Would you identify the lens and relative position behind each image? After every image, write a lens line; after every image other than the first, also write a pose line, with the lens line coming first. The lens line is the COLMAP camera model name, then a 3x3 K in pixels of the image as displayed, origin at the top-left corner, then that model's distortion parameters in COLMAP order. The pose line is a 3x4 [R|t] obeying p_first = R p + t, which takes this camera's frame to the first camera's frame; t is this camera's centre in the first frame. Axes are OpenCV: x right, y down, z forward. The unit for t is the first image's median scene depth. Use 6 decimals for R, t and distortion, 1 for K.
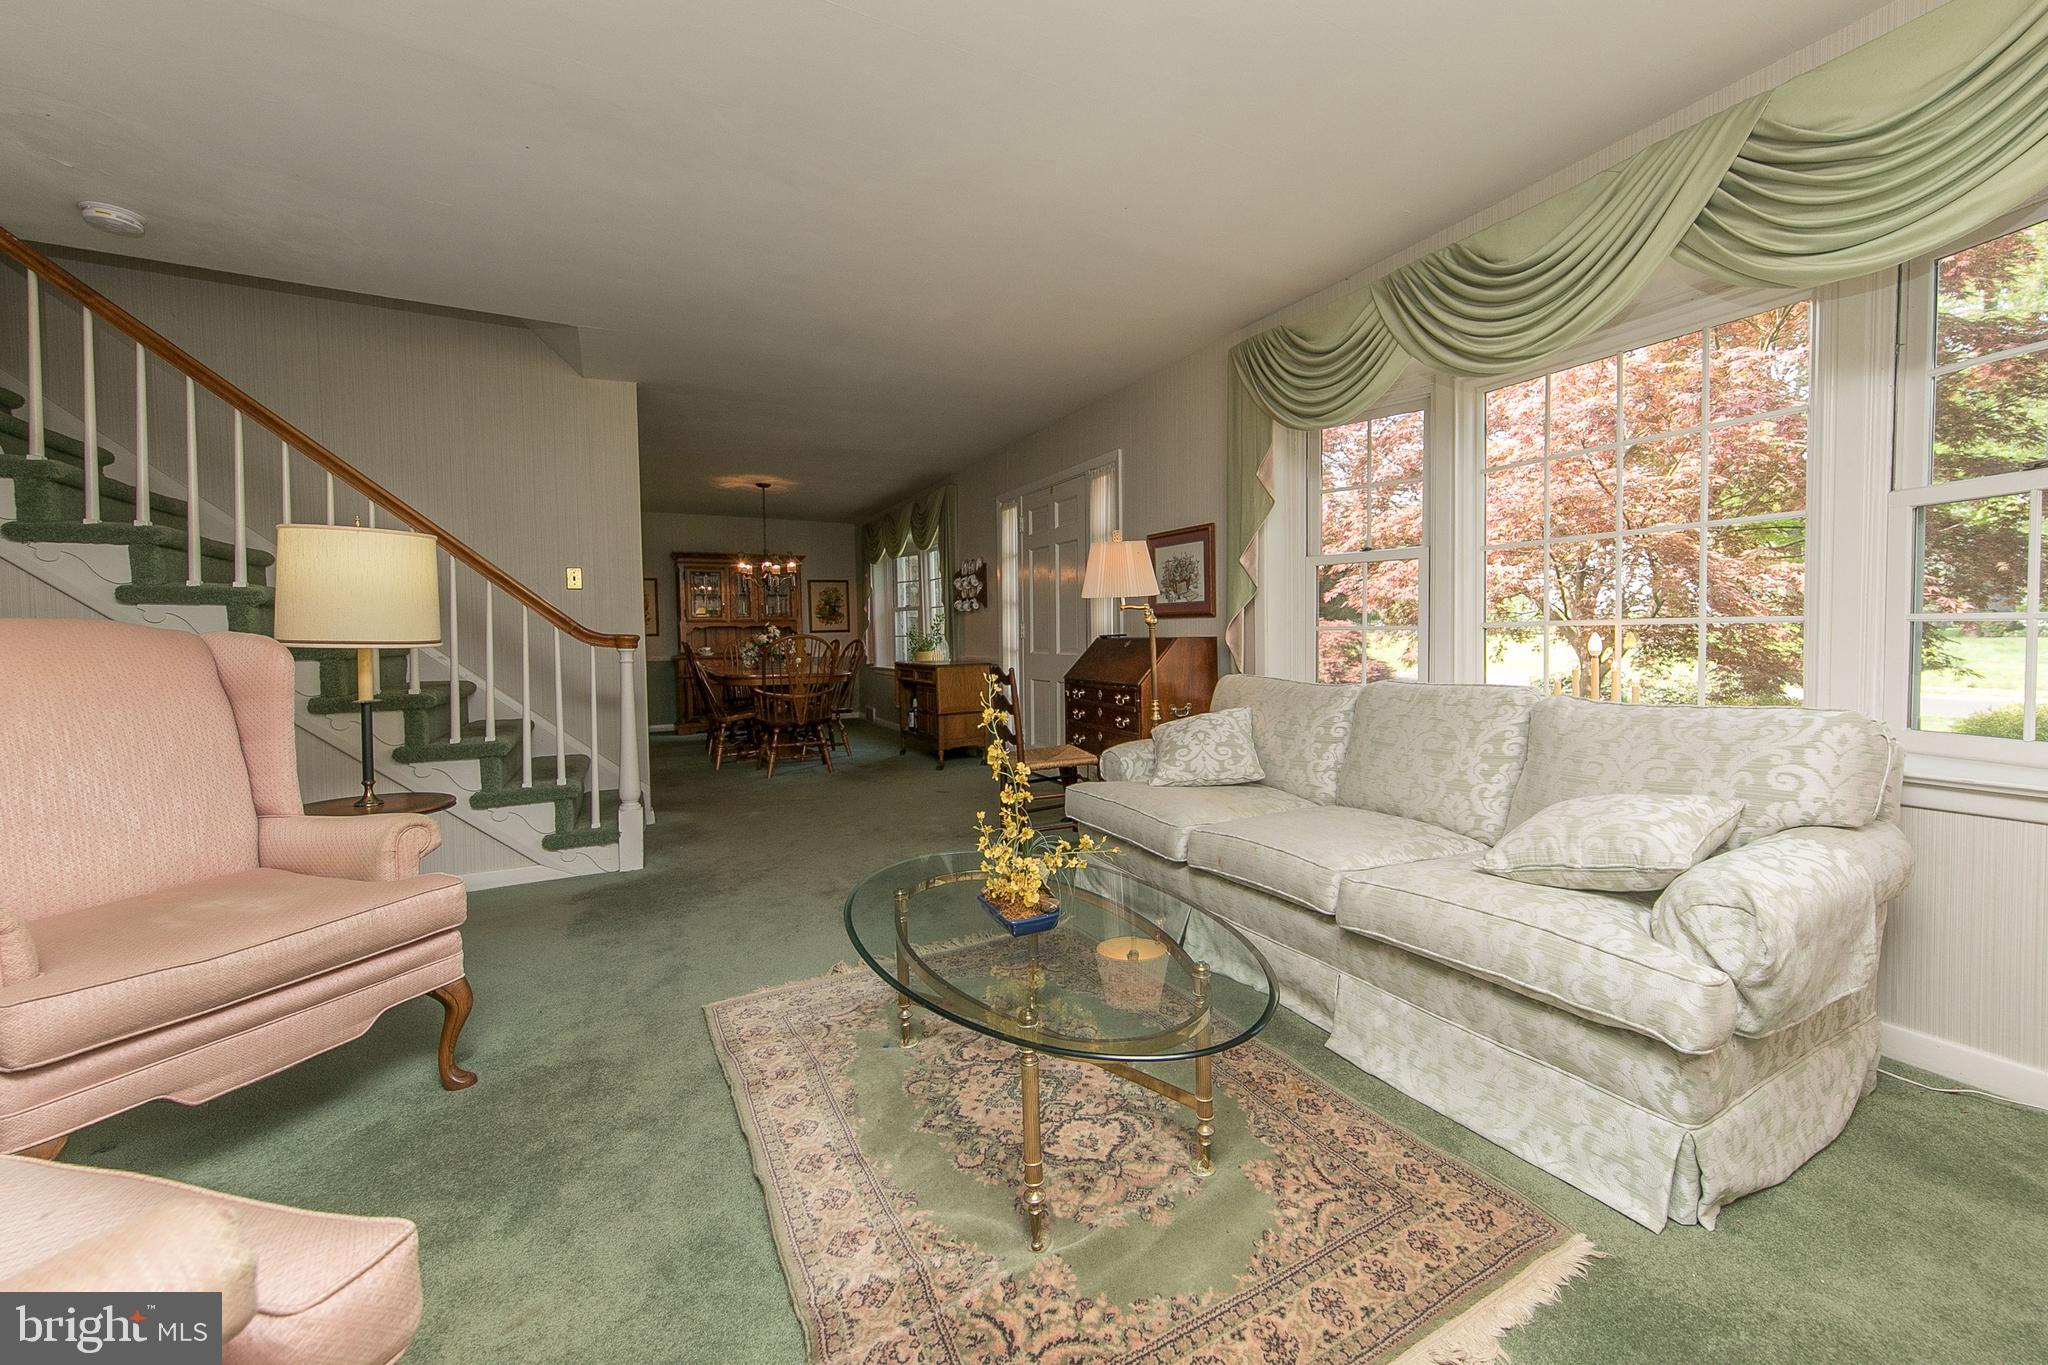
lens RADIAL K [[809.5, 0, 1084.8], [0, 809.5, 672.3], [0, 0, 1]] dist [0.000093, -0.000054]
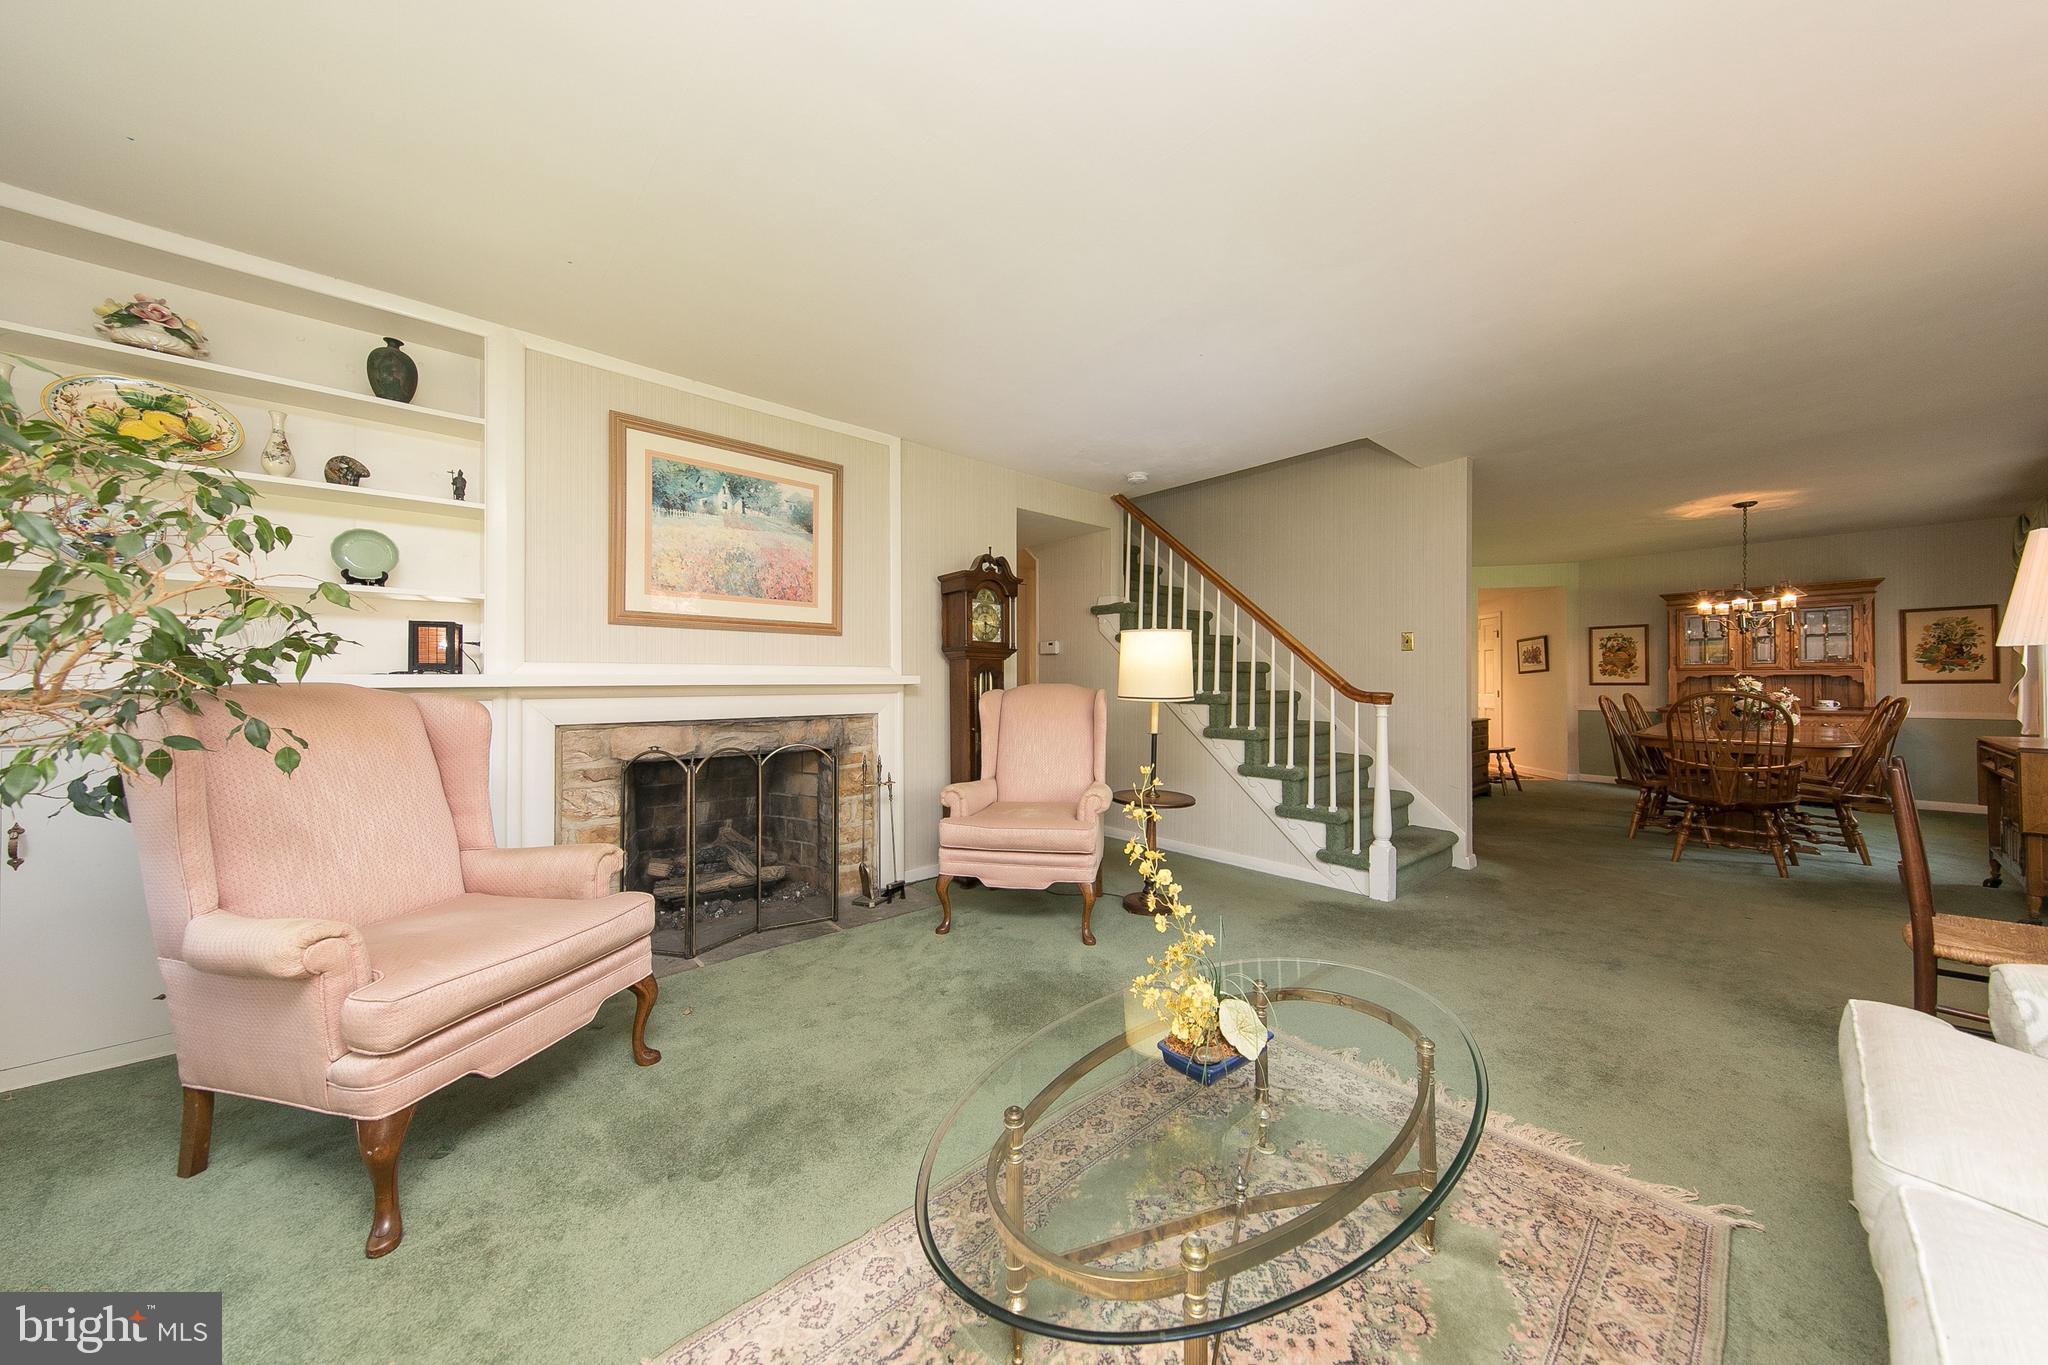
lens RADIAL K [[682.9, 0, 1024.0], [0, 682.9, 682.5], [0, 0, 1]] dist [0.000176, -0.000057]
pose [[0.181402, 0.009775, -0.983360, 0.289296], [-0.045863, 0.998947, 0.001470, -0.038088], [0.982339, 0.044833, 0.181660, 0.325765]]
